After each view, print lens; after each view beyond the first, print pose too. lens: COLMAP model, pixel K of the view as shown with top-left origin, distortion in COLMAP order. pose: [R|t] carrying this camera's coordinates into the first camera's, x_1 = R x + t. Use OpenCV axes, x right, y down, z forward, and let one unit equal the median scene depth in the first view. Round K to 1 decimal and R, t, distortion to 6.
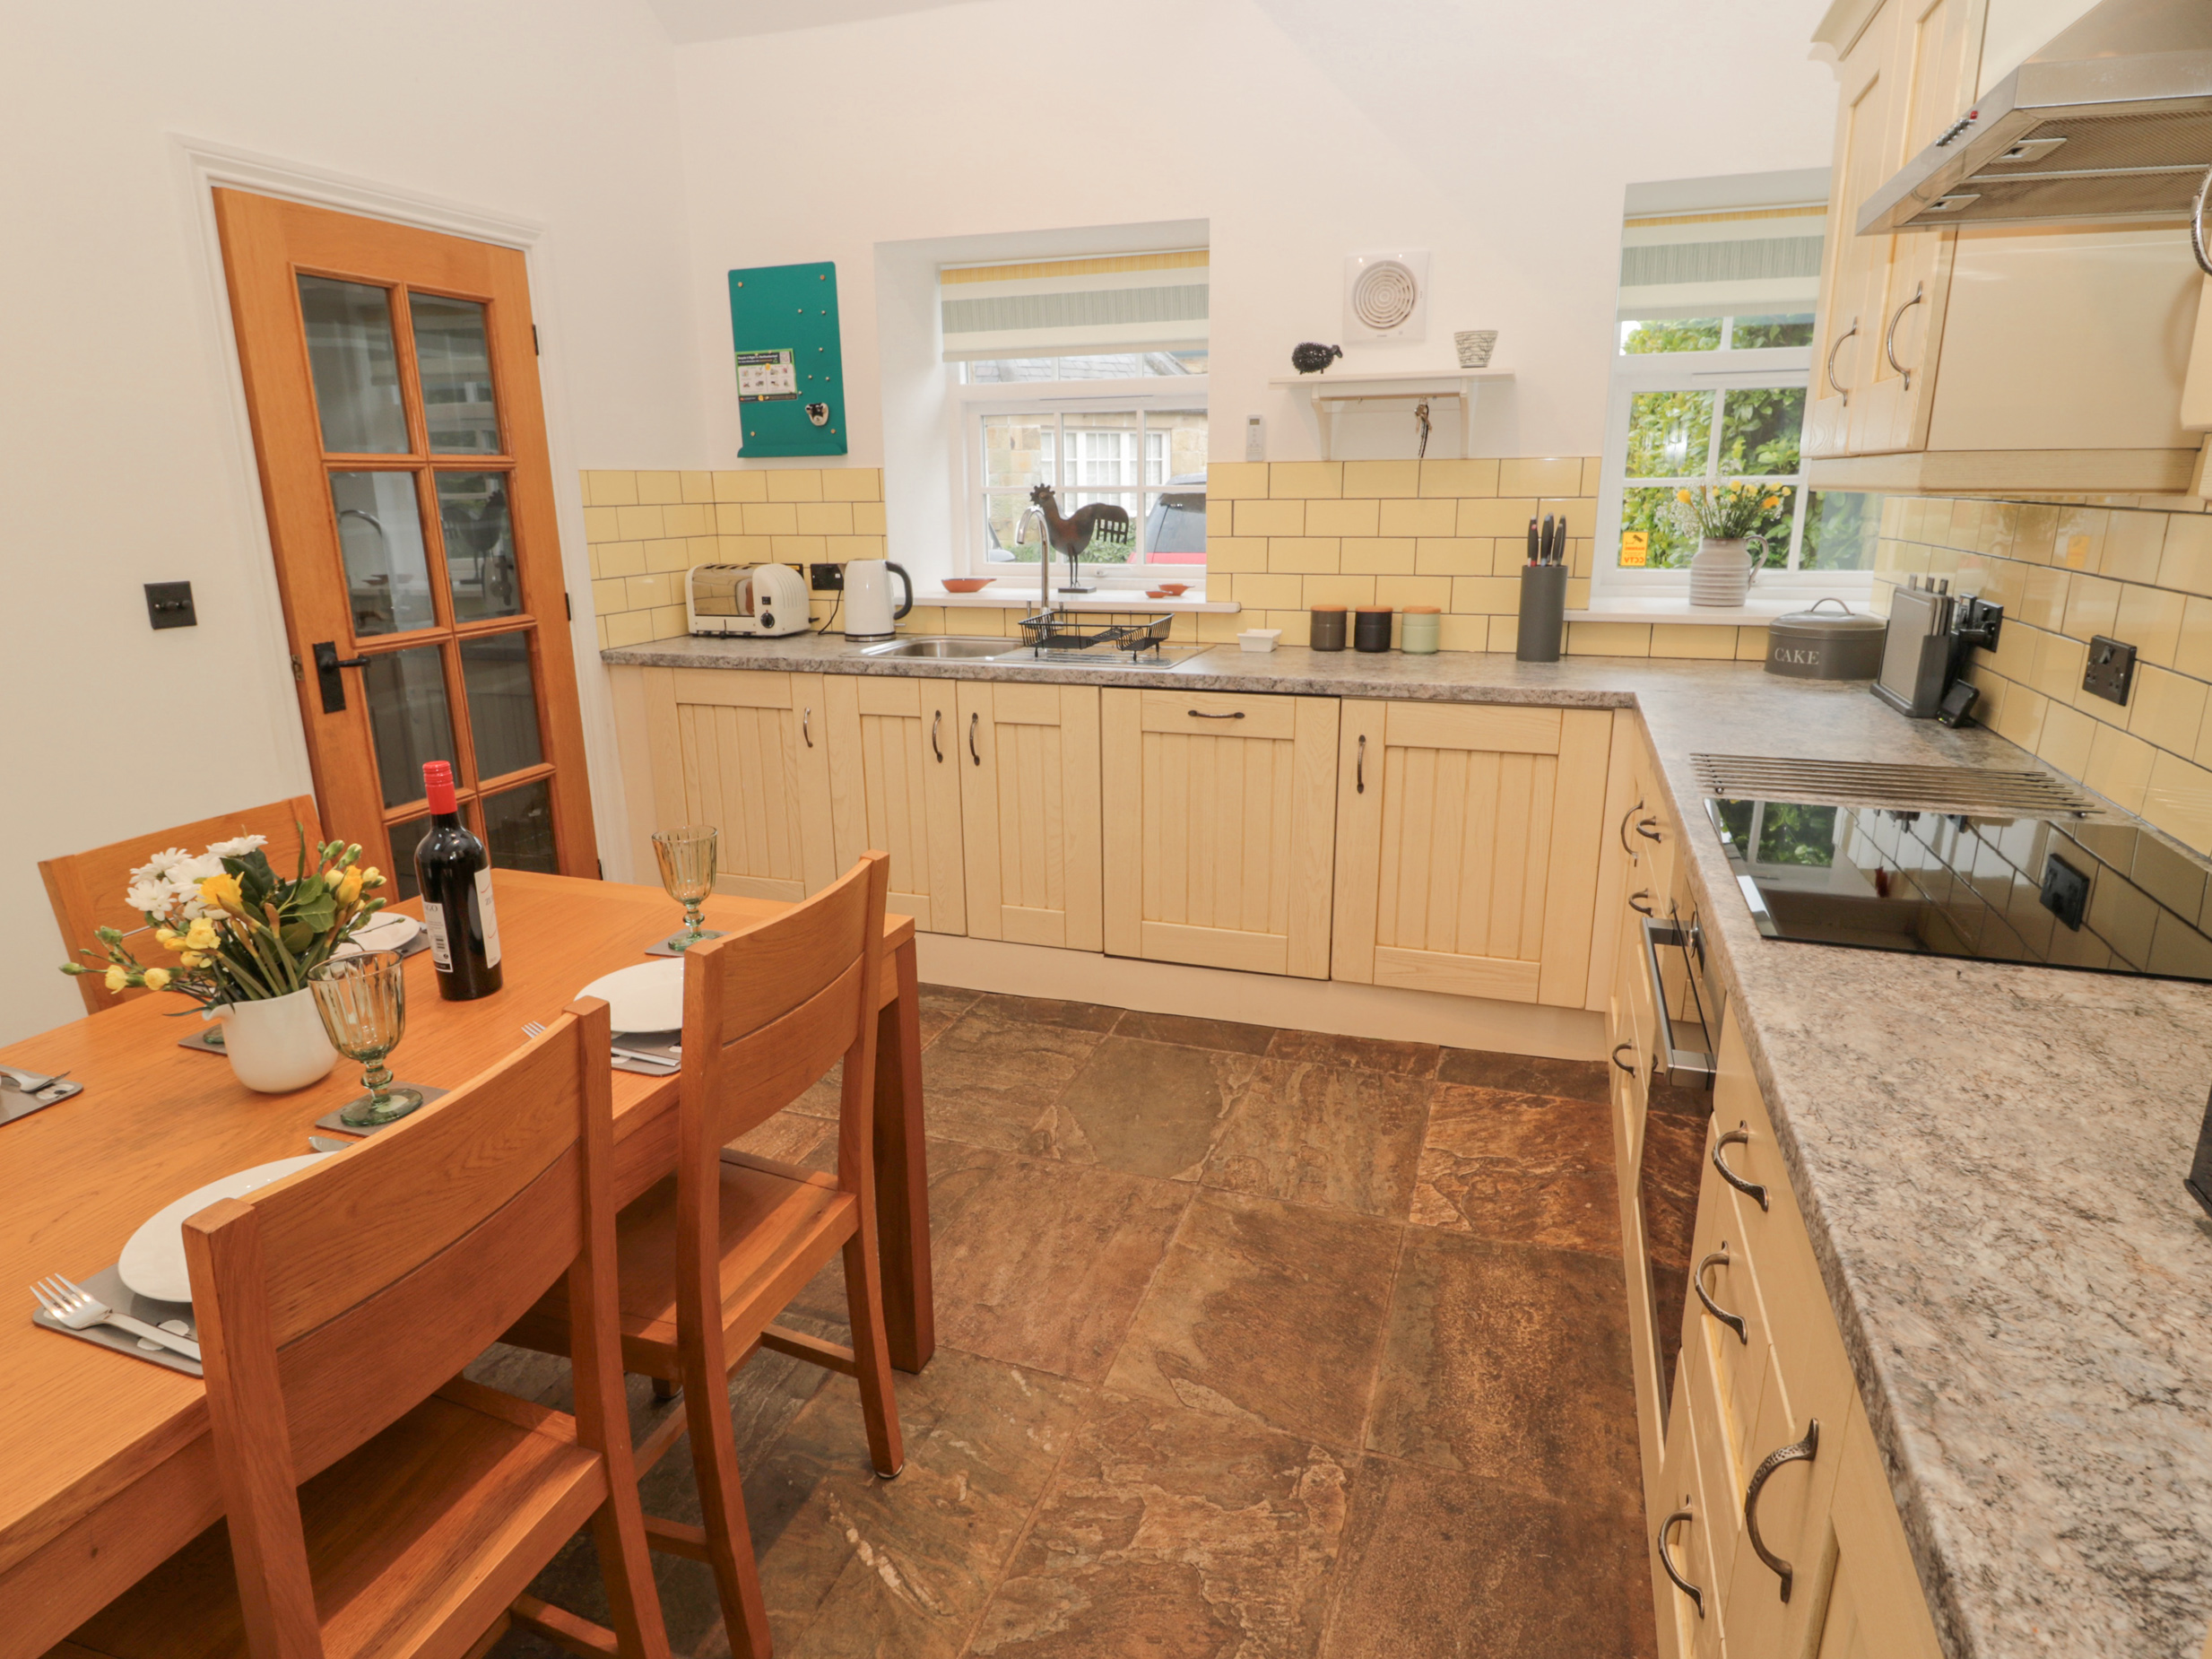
lens RADIAL K [[1221.1, 0, 1094.7], [0, 1221.1, 815.2], [0, 0, 1]] dist [0.001137, -0.009768]
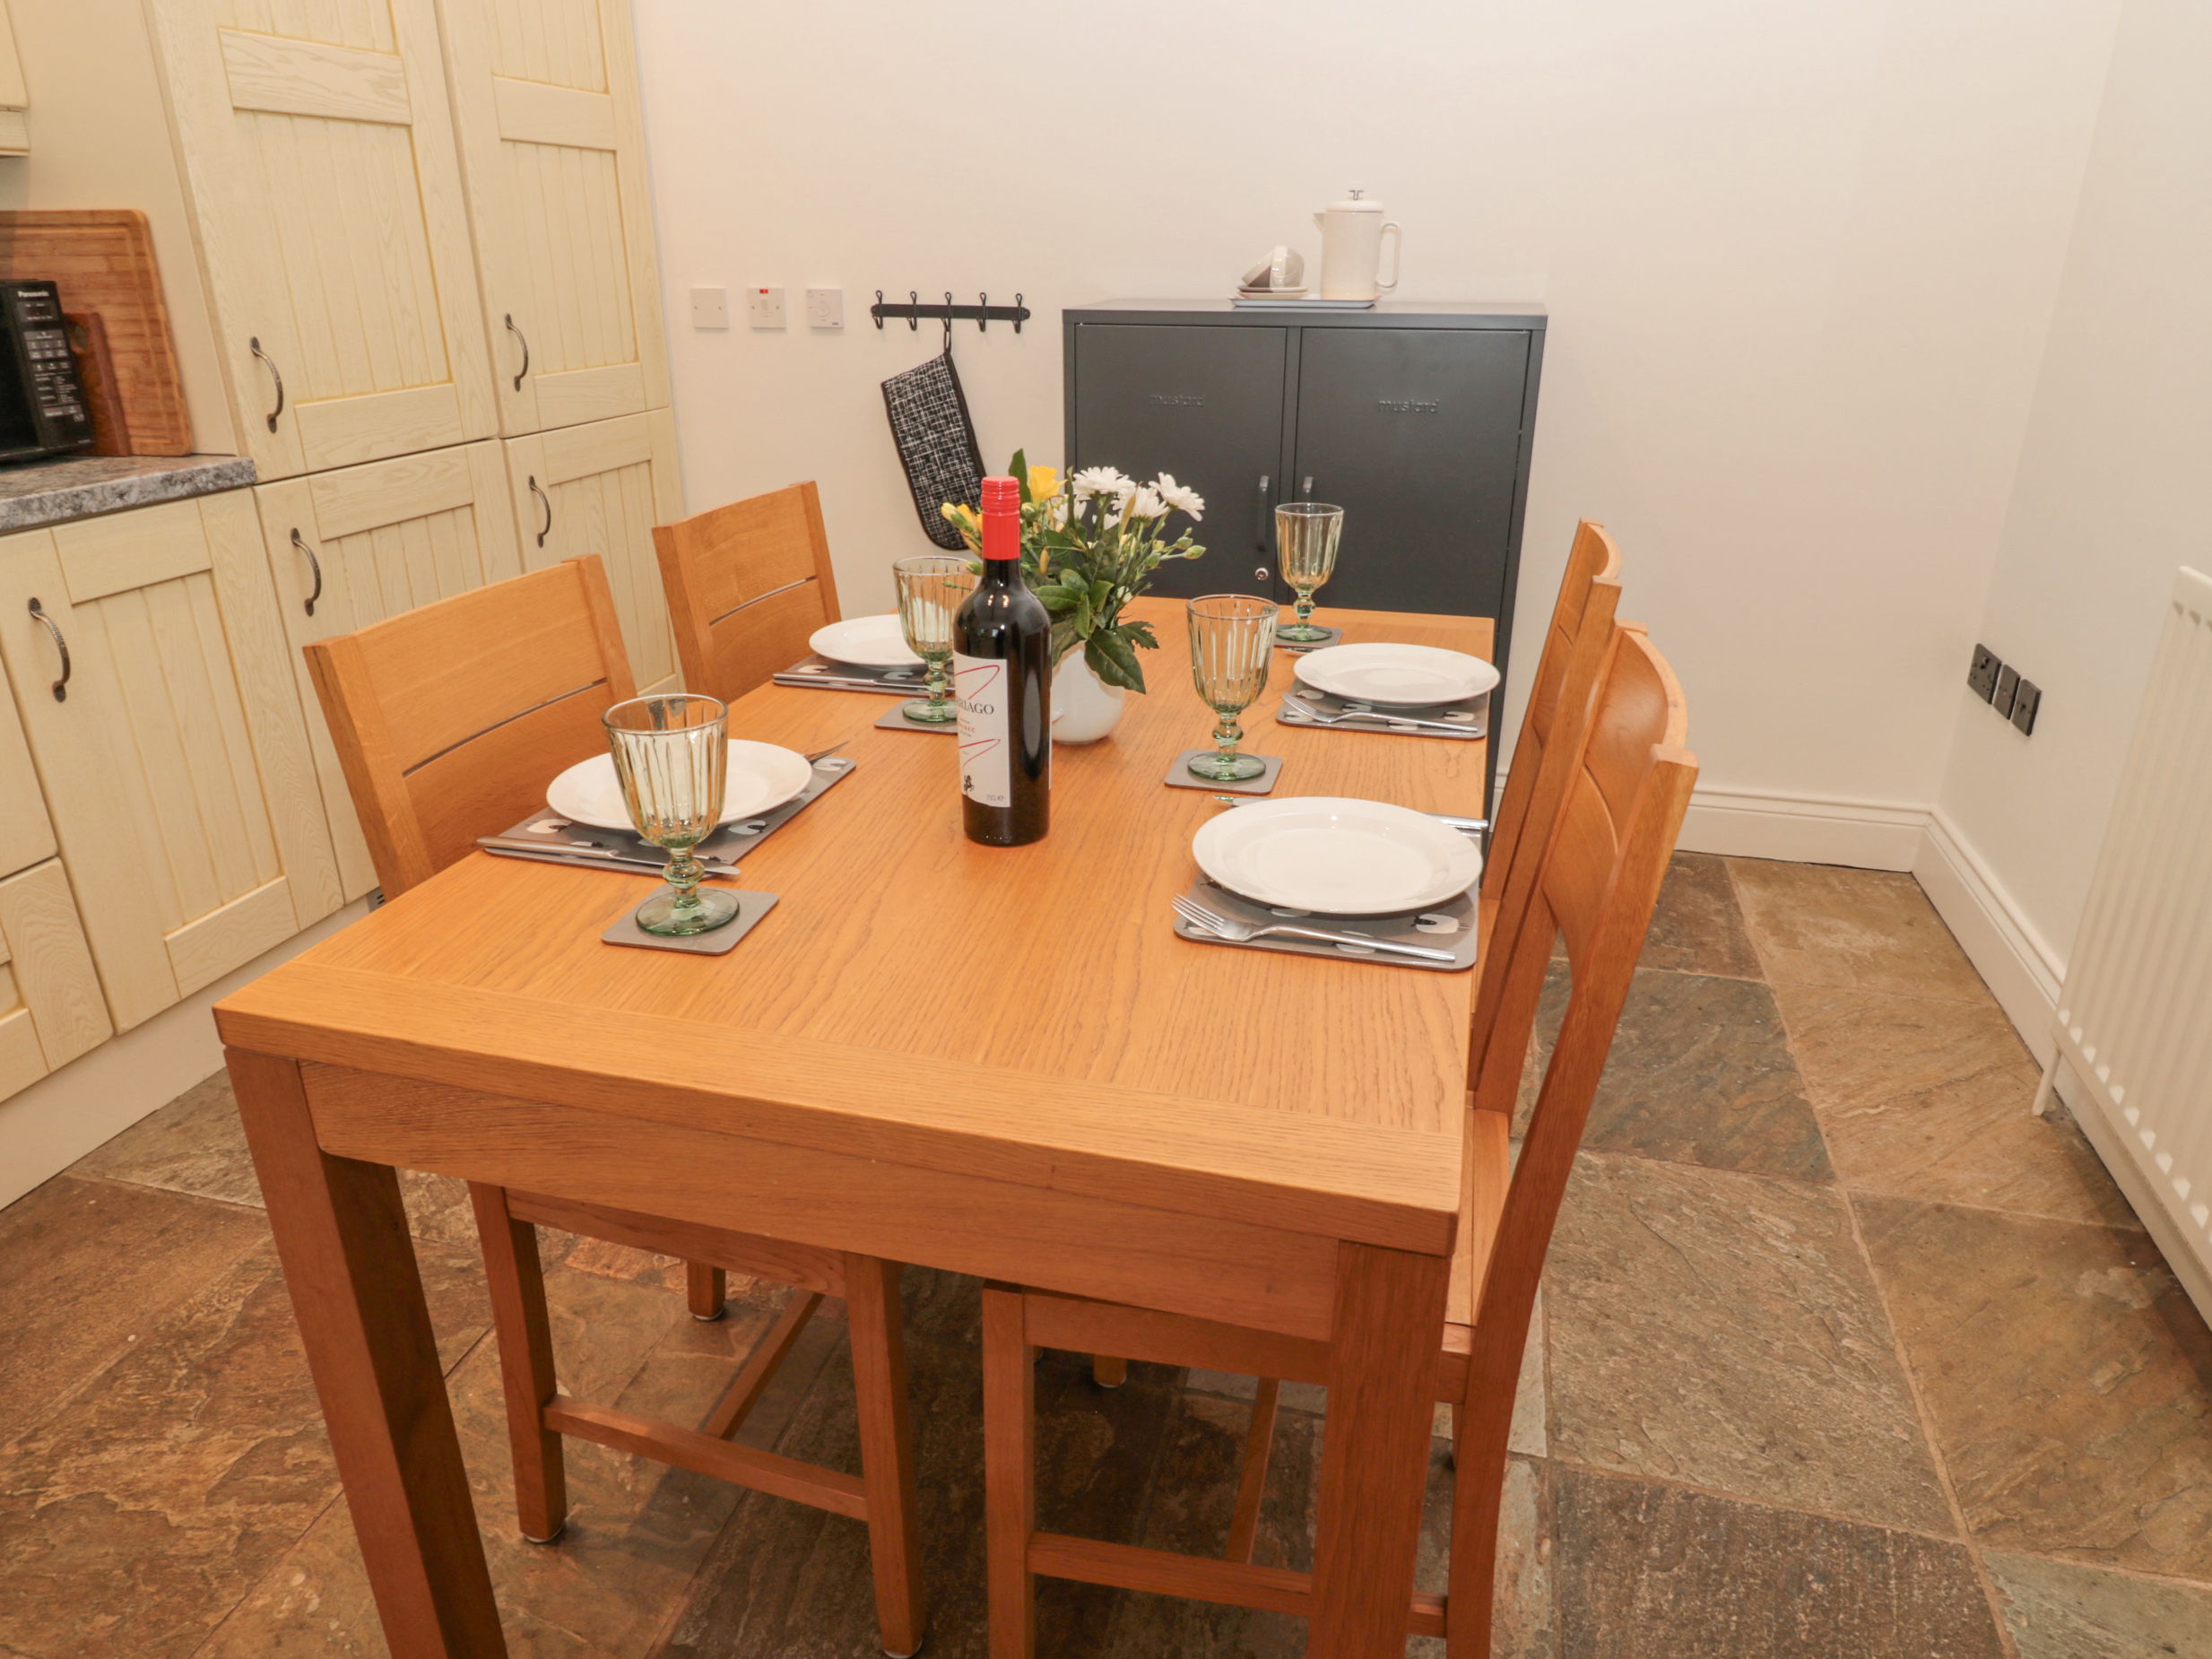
lens RADIAL K [[1434.7, 0, 1106.0], [0, 1434.7, 829.5], [0, 0, 1]] dist [-0.004288, -0.004472]
pose [[-0.996386, 0.038733, -0.075600, -0.451224], [-0.015034, 0.795528, 0.605730, -0.302046], [0.083604, 0.604678, -0.792070, 1.455829]]
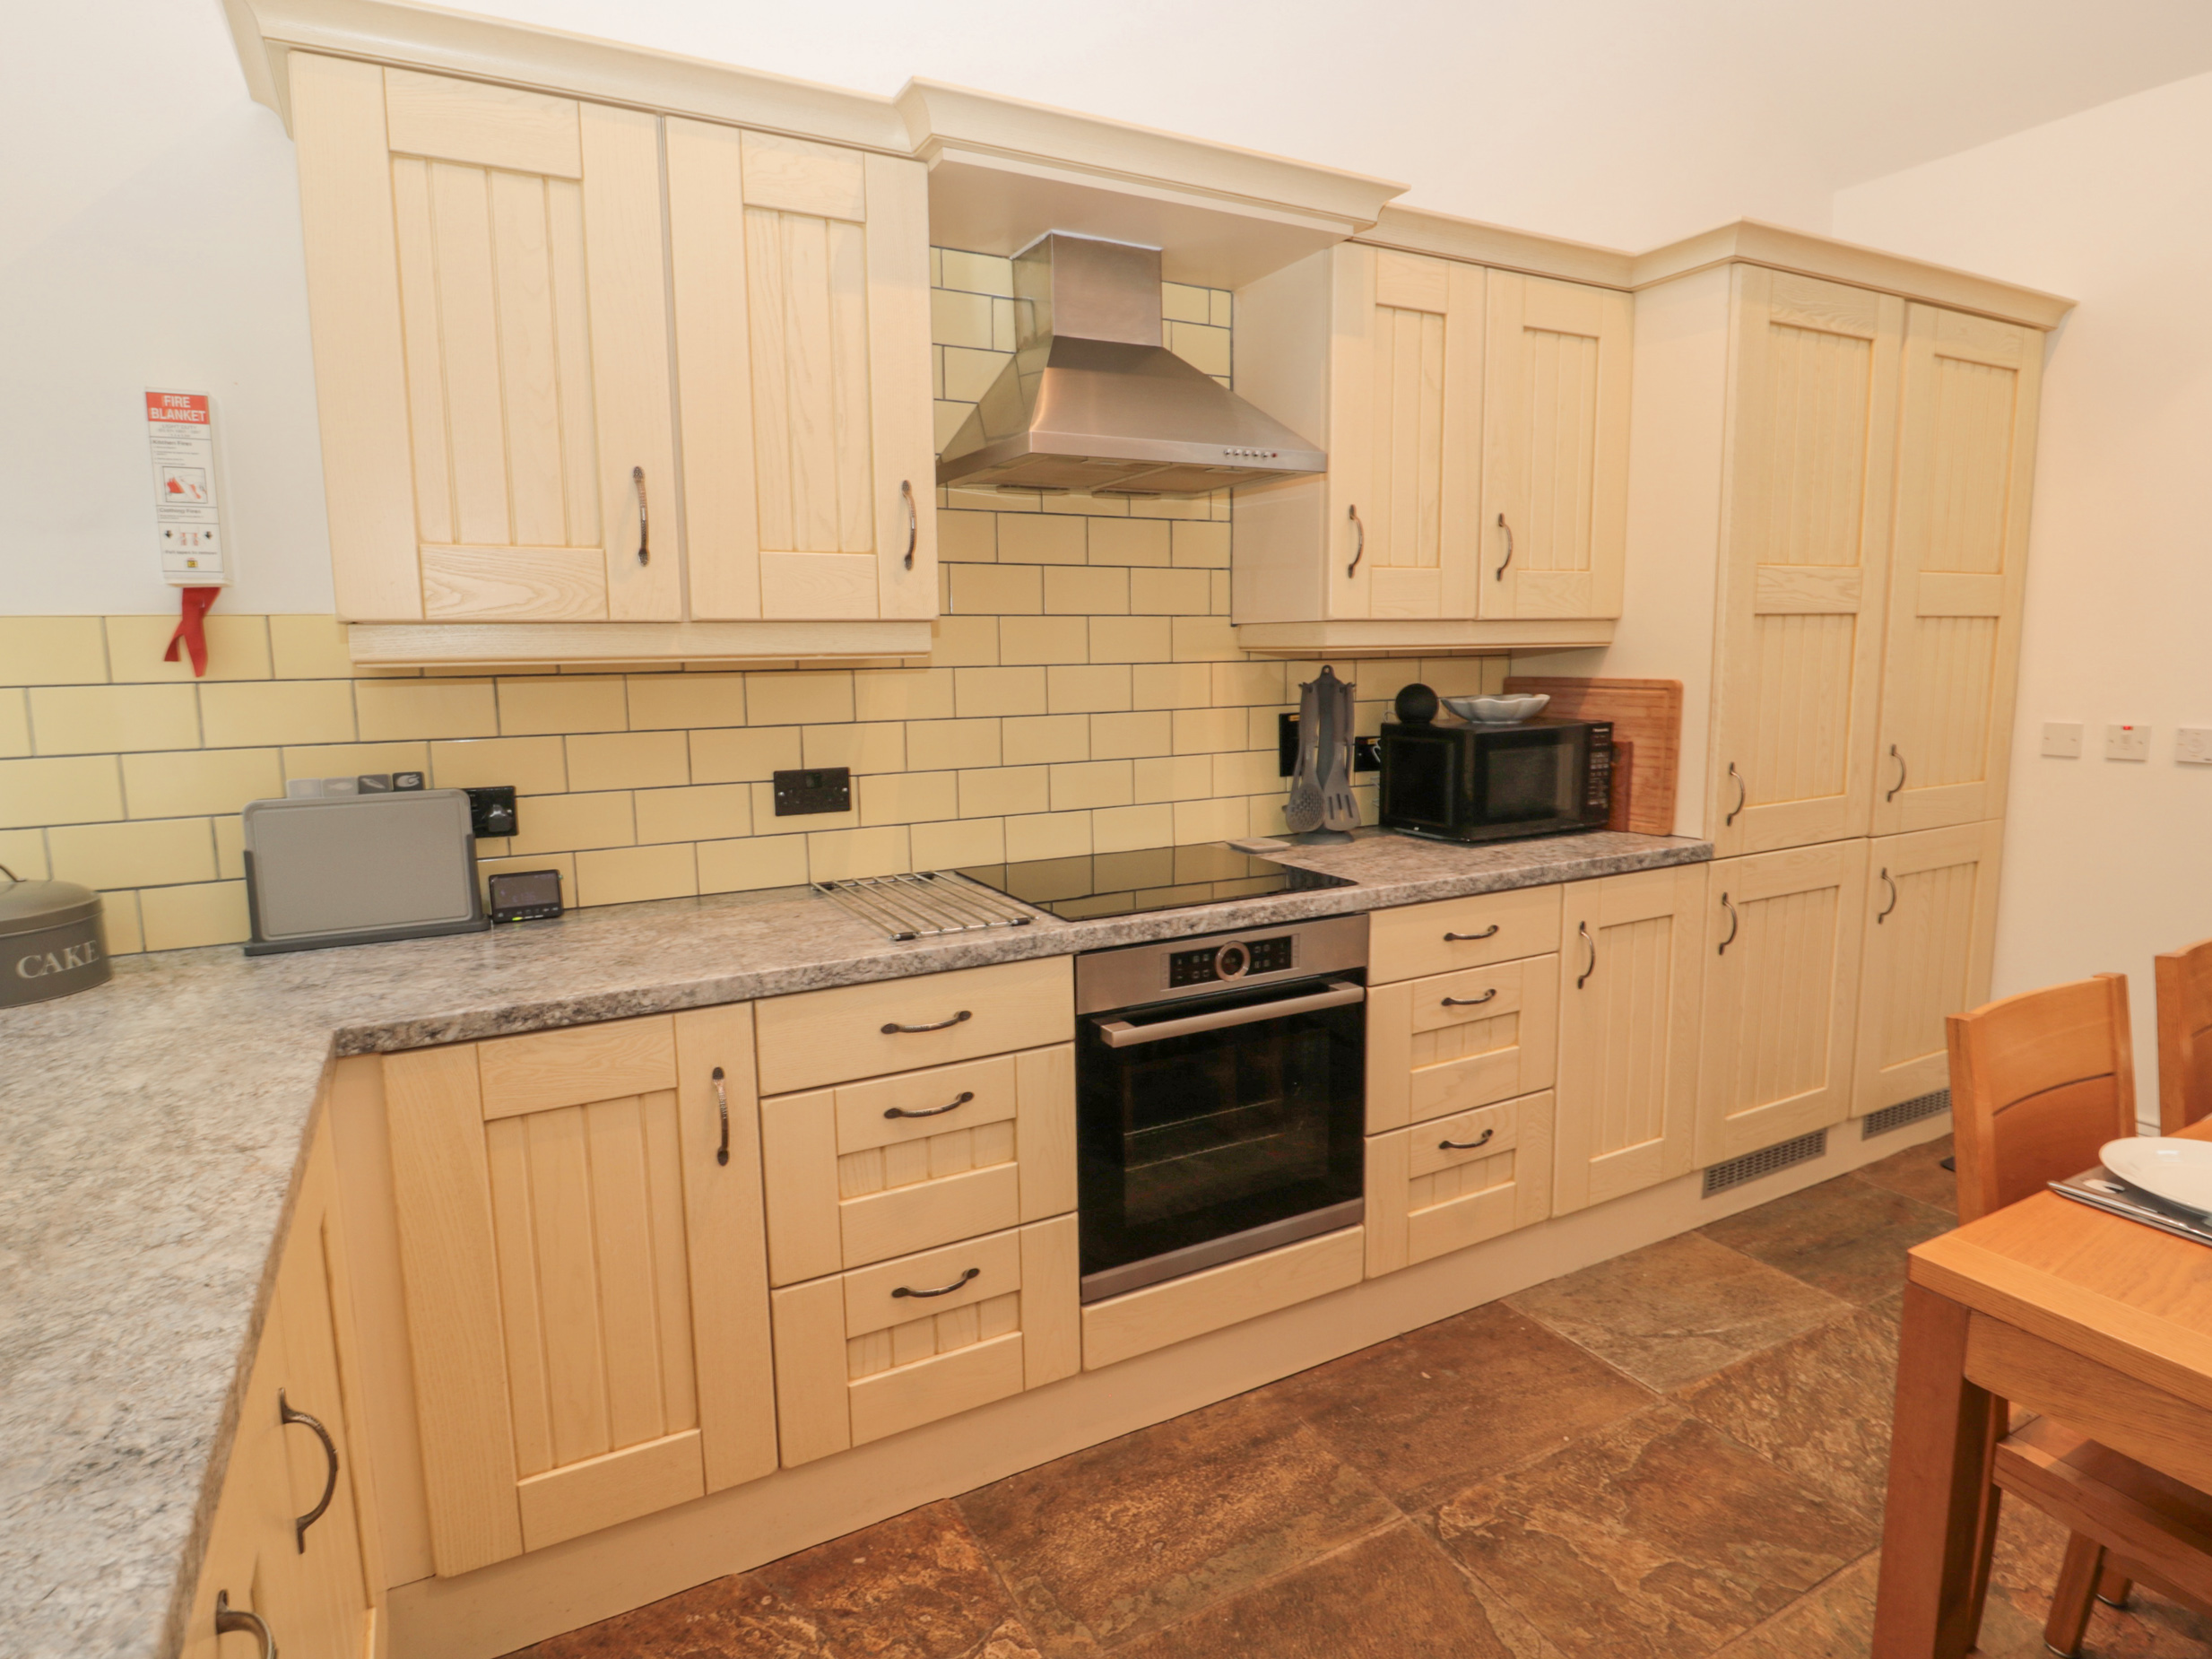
lens RADIAL K [[1221.1, 0, 1094.7], [0, 1221.1, 815.2], [0, 0, 1]] dist [0.001137, -0.009768]
pose [[-0.739756, -0.073380, 0.668862, -0.256428], [0.194635, 0.928206, 0.317098, -0.455849], [-0.644110, 0.364759, -0.672364, 1.712902]]
